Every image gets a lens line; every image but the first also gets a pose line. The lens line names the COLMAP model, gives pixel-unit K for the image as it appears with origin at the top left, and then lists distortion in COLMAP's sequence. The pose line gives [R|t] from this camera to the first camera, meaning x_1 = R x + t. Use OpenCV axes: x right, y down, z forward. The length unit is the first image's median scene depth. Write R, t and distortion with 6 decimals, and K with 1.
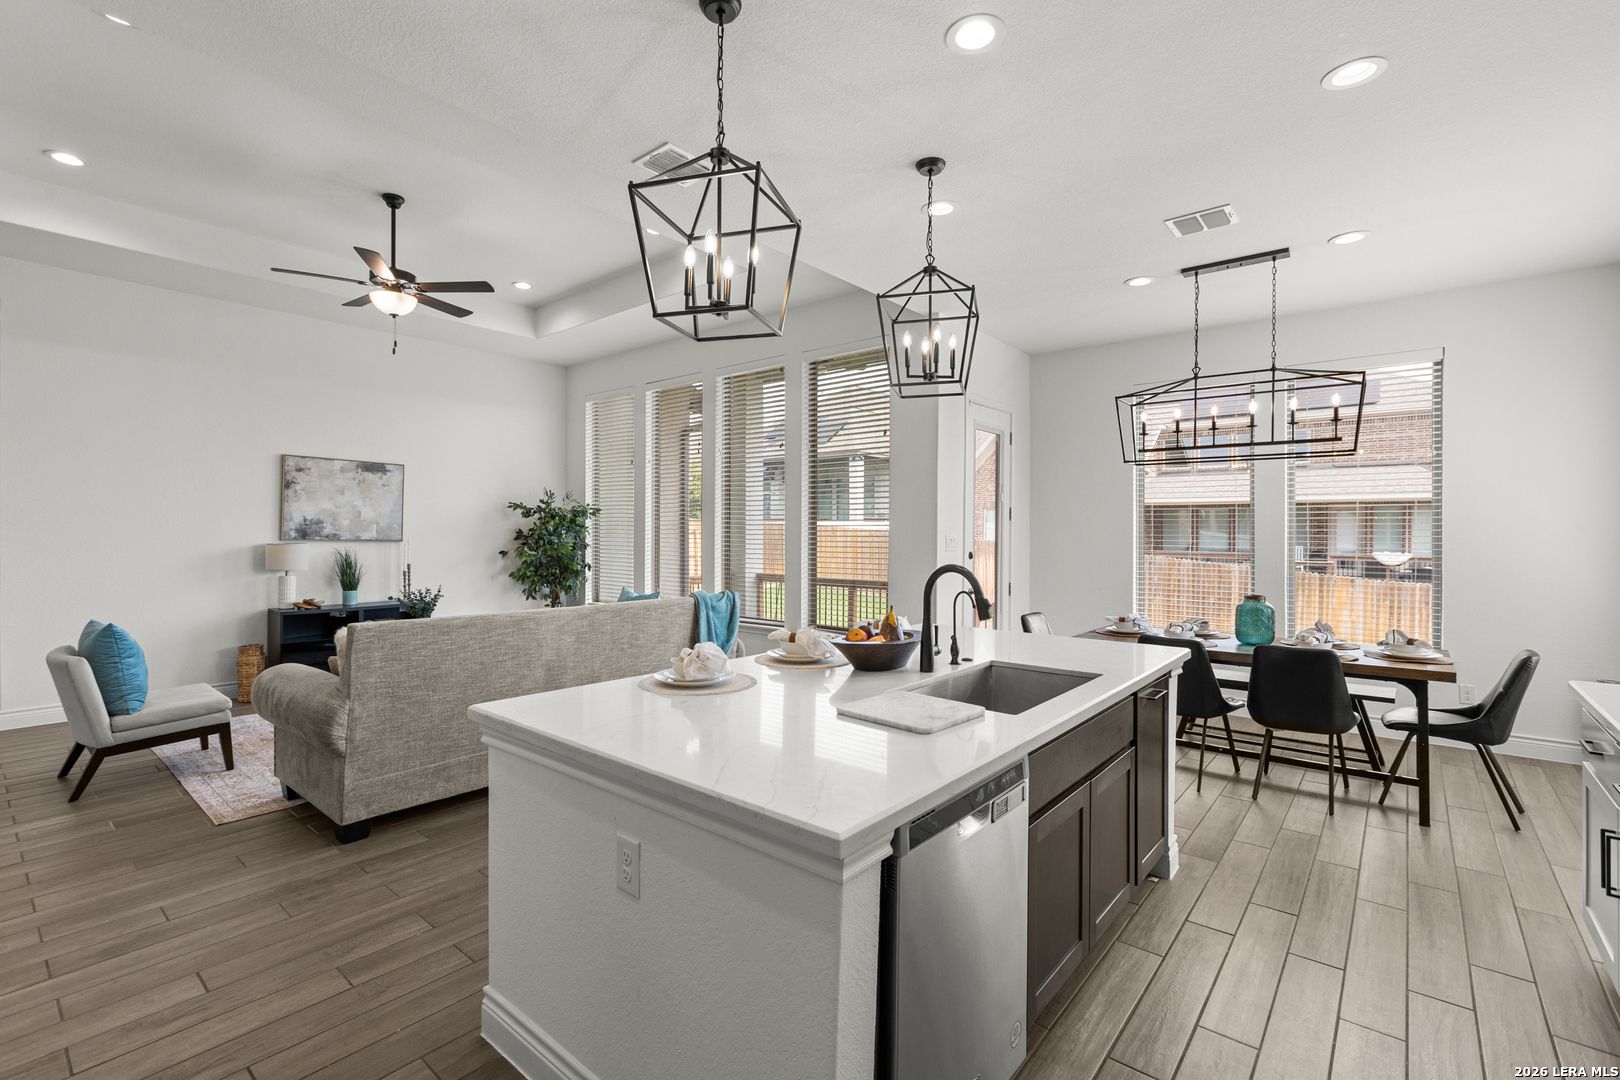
lens RADIAL K [[726.0, 0, 805.2], [0, 726.0, 526.7], [0, 0, 1]] dist [-0.000400, -0.000330]
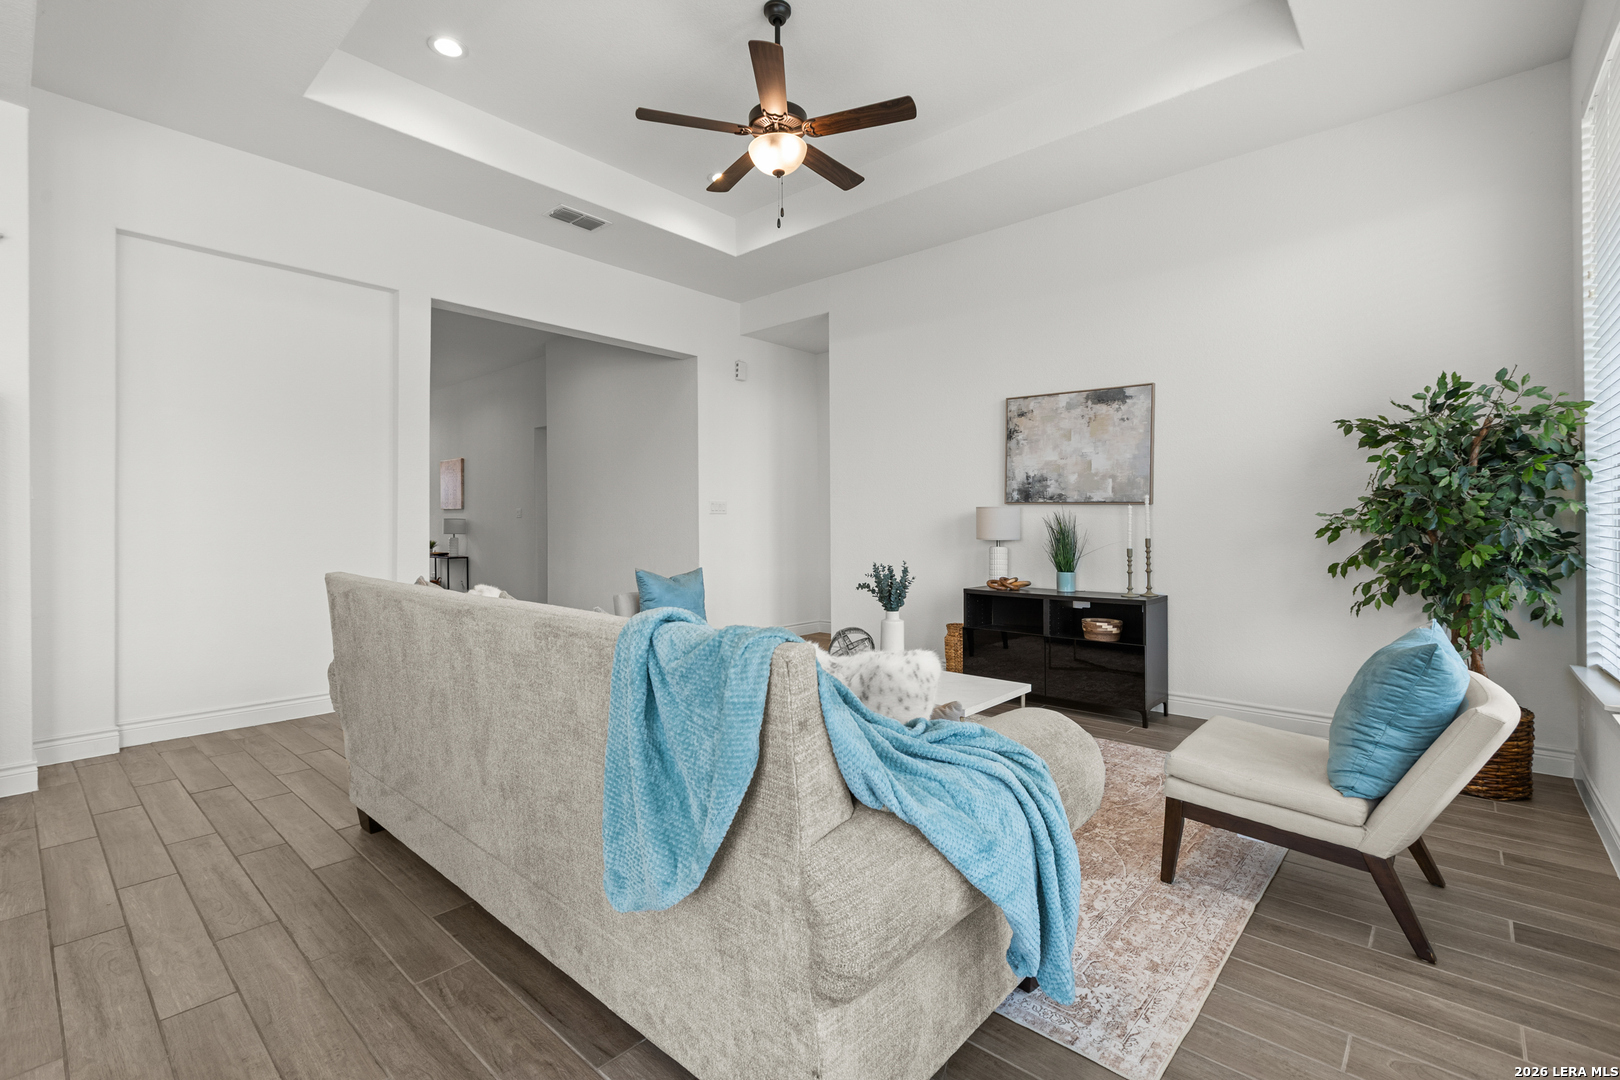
lens RADIAL K [[726.0, 0, 805.2], [0, 726.0, 526.7], [0, 0, 1]] dist [-0.000400, -0.000330]
pose [[-0.042562, 0.004487, -0.999084, 0.106994], [0.007497, 0.999963, 0.004171, 0.039025], [0.999066, -0.007313, -0.042594, 0.789732]]
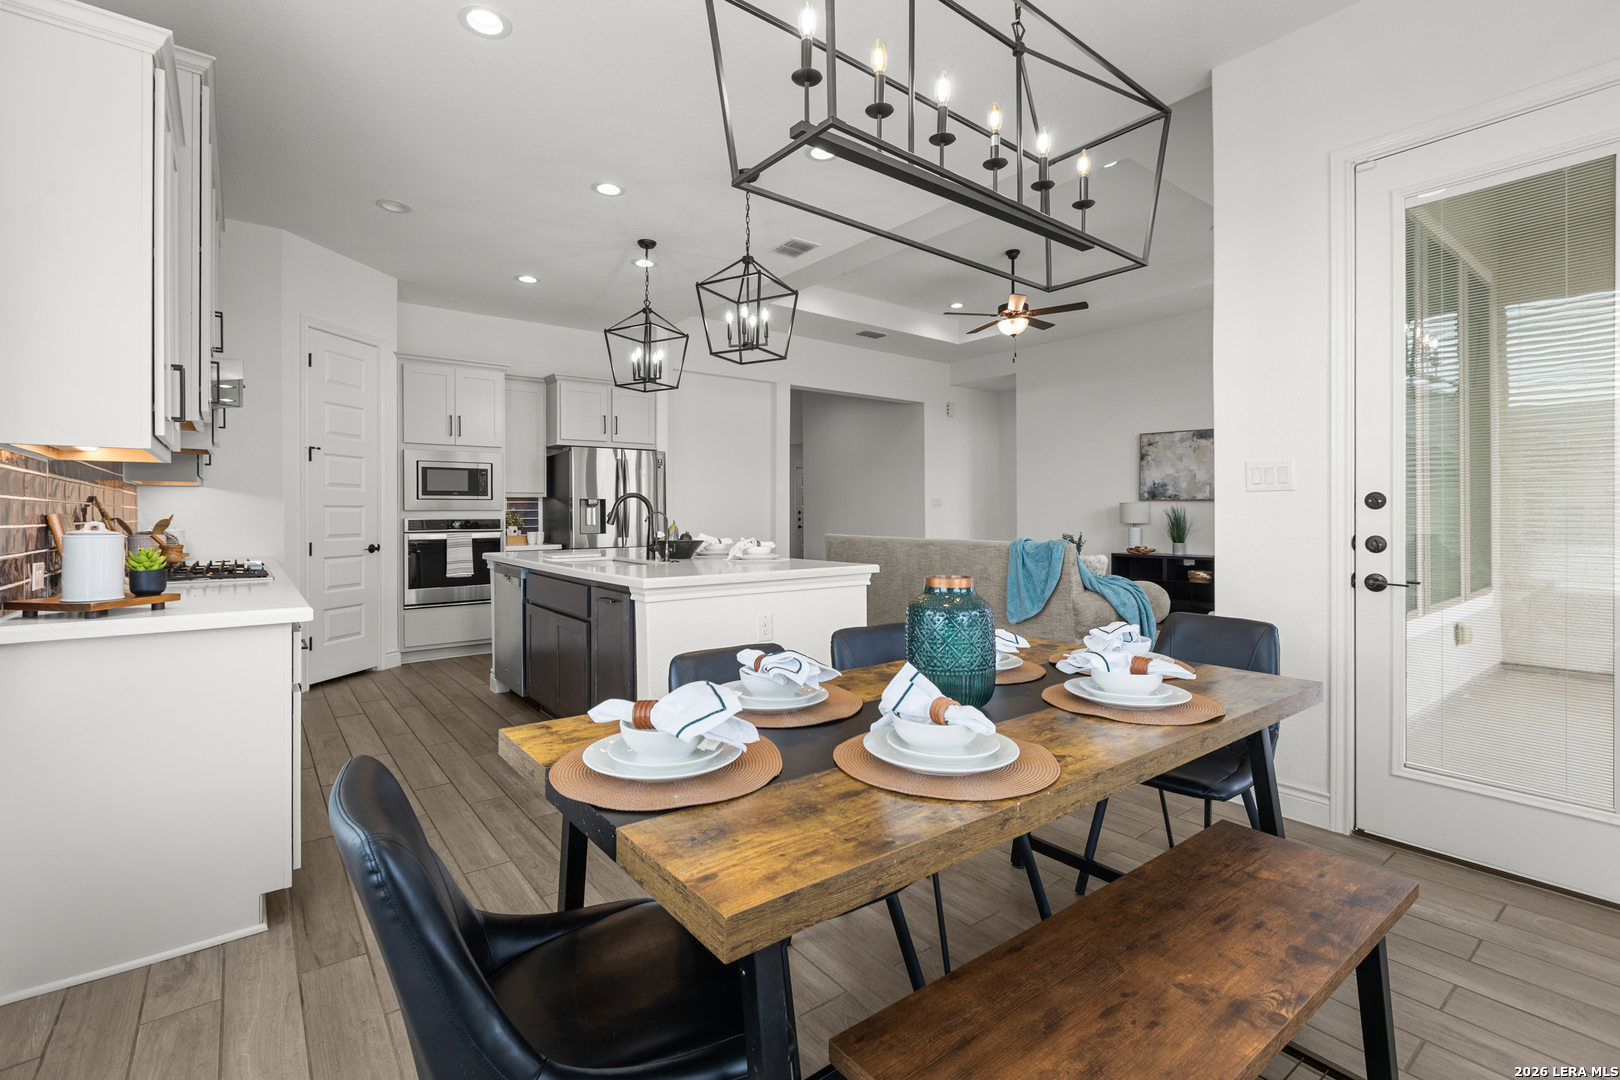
lens RADIAL K [[730.7, 0, 789.2], [0, 730.7, 513.7], [0, 0, 1]] dist [-0.000774, -0.000455]
pose [[-0.232619, 0.001188, -0.972567, 0.679906], [0.005367, 0.999986, -0.000062, 0.038773], [0.972553, -0.005234, -0.232622, 0.678451]]
